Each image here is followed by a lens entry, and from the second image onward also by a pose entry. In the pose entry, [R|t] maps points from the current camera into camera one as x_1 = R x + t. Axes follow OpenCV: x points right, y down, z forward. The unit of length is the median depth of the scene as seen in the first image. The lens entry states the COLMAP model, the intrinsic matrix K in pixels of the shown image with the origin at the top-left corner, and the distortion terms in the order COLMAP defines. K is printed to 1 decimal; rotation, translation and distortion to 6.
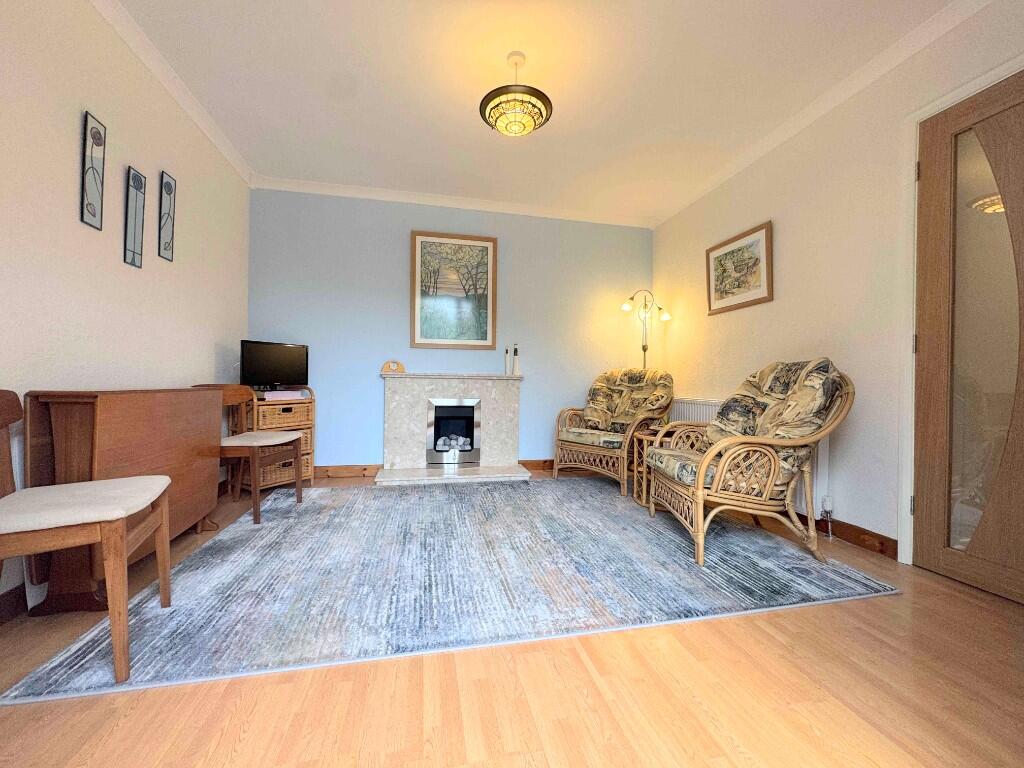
lens RADIAL K [[409.2, 0, 514.2], [0, 409.2, 383.4], [0, 0, 1]] dist [-0.004478, -0.000423]
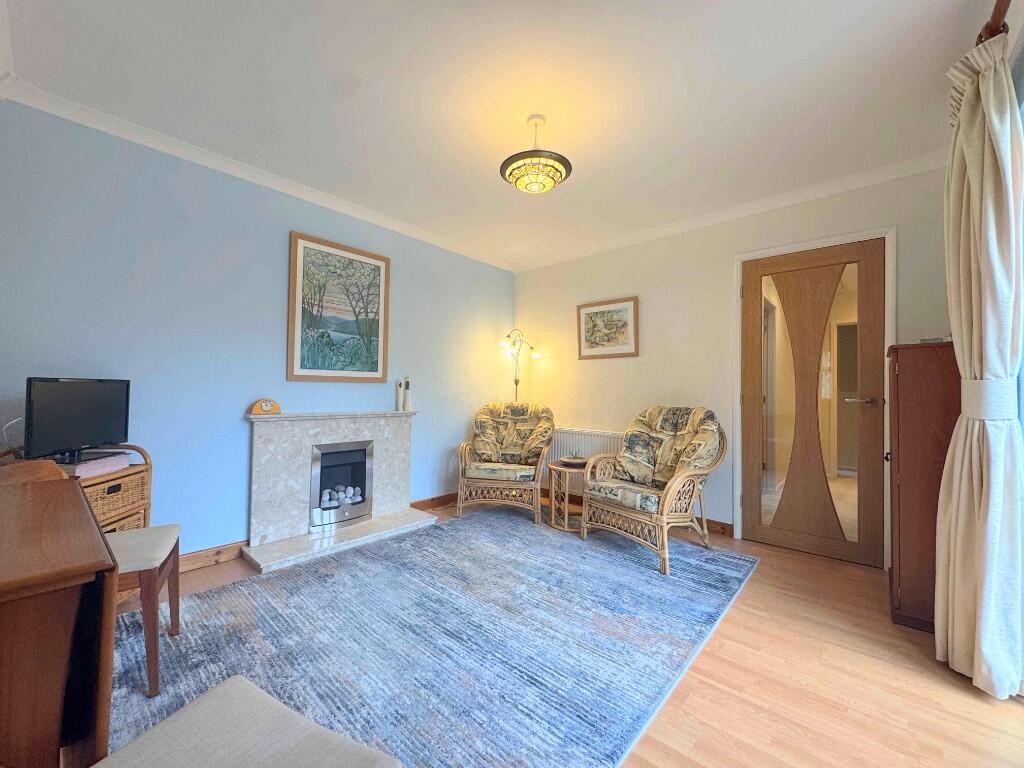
lens RADIAL K [[409.2, 0, 510.2], [0, 409.2, 381.9], [0, 0, 1]] dist [-0.004478, -0.000423]
pose [[0.807862, 0.010323, 0.589282, -0.442162], [-0.001333, 0.999876, -0.015687, -0.088286], [-0.589371, 0.011887, 0.807775, 0.154005]]
